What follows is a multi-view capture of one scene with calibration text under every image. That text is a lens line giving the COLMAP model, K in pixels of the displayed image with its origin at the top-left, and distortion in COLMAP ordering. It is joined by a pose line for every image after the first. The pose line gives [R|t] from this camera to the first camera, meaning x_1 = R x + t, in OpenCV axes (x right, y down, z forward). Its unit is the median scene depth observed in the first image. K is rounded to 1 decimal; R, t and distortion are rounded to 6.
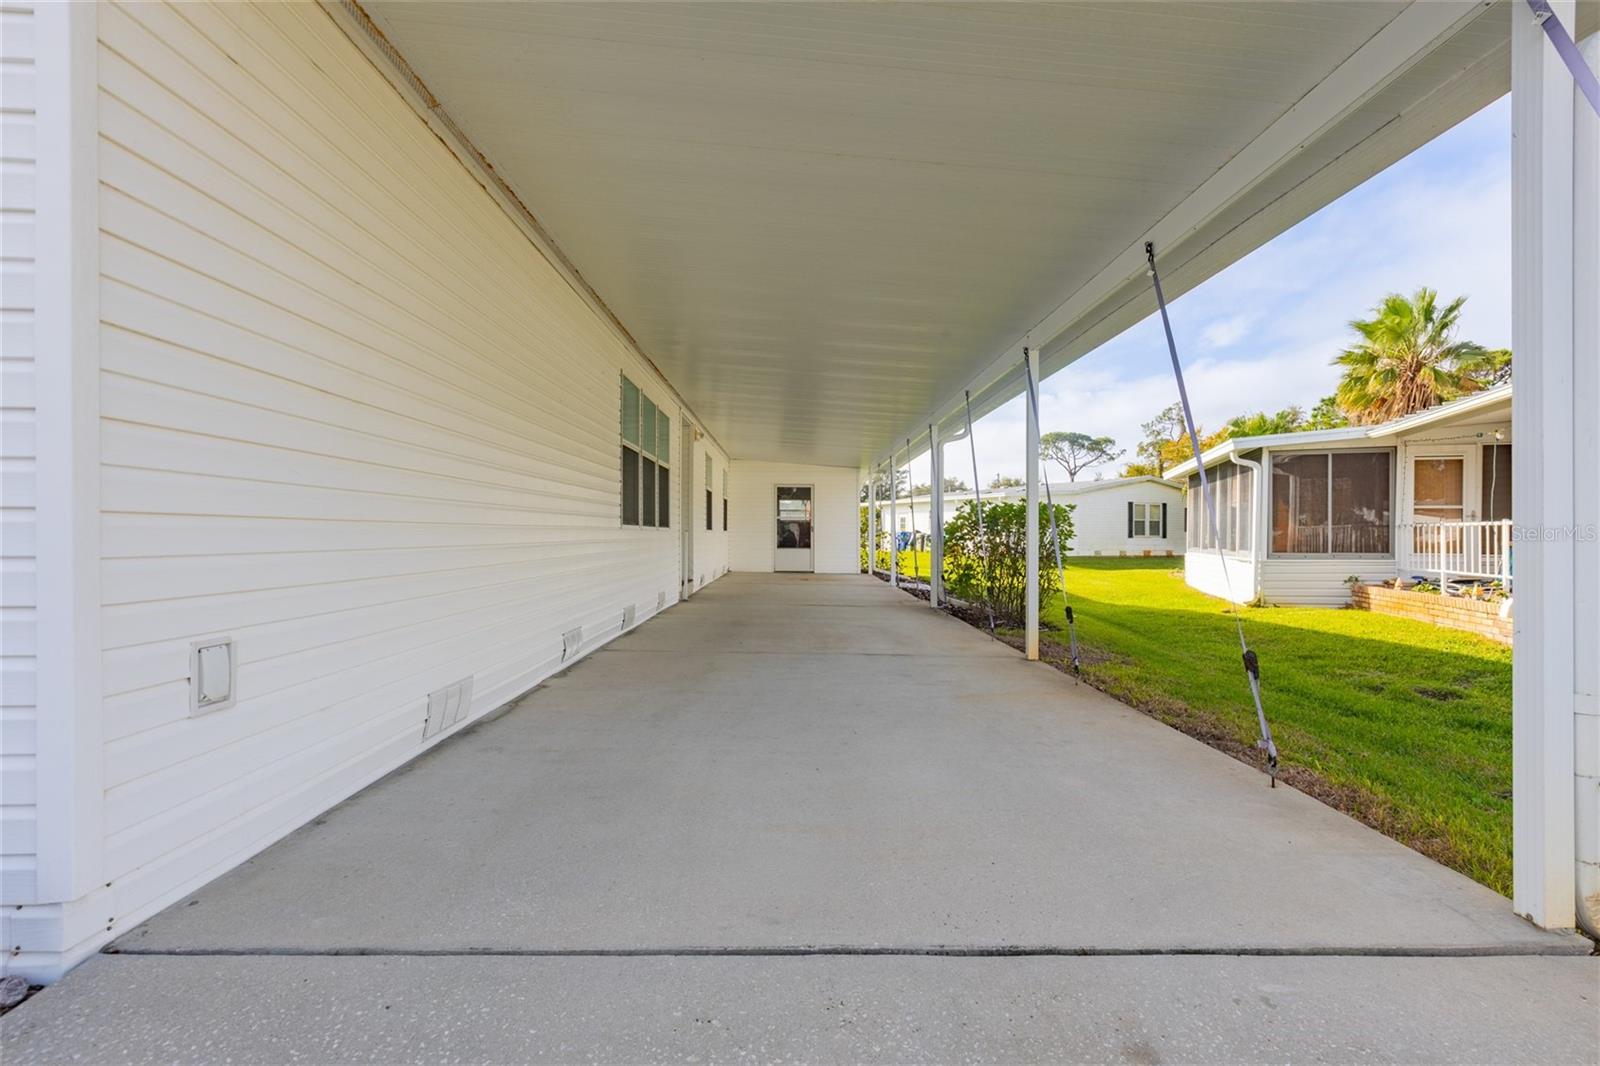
lens RADIAL K [[727.3, 0, 815.8], [0, 727.3, 531.4], [0, 0, 1]] dist [0.002162, 0.001156]
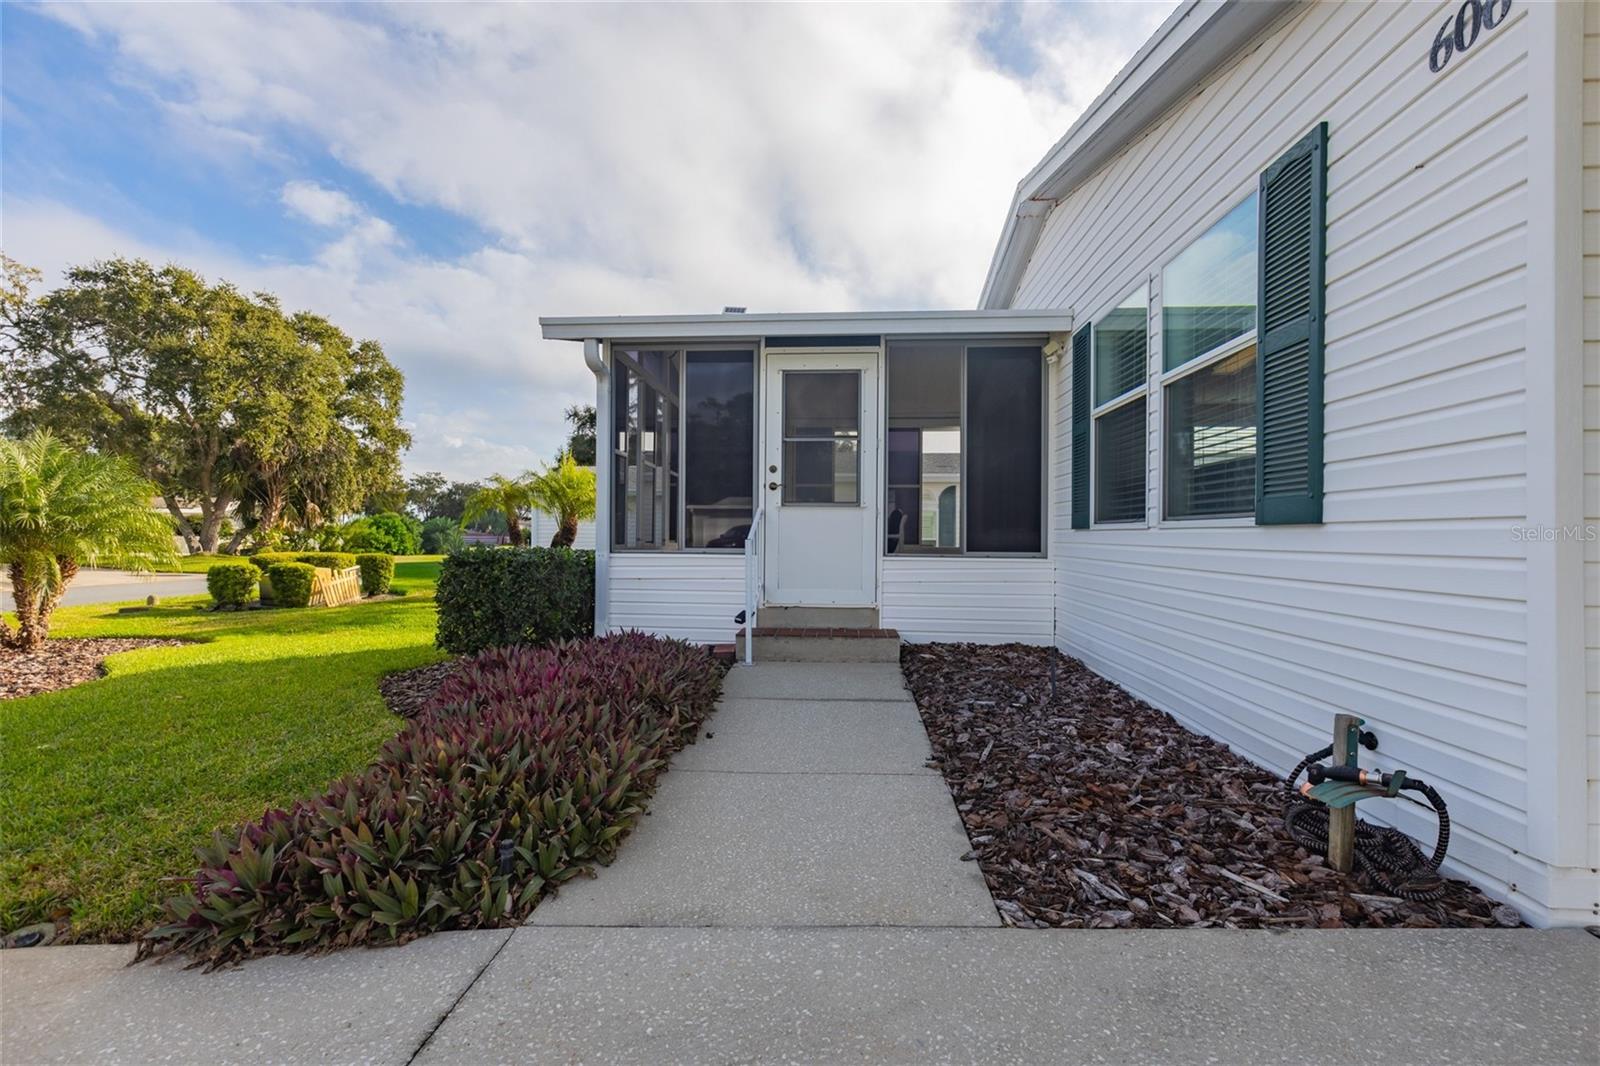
lens RADIAL K [[727.3, 0, 806.7], [0, 727.3, 535.5], [0, 0, 1]] dist [0.002162, 0.001156]
pose [[-0.095348, -0.002637, -0.995440, 0.209669], [-0.002088, 0.999995, -0.002449, 0.002964], [0.995442, 0.001845, -0.095353, -0.038474]]
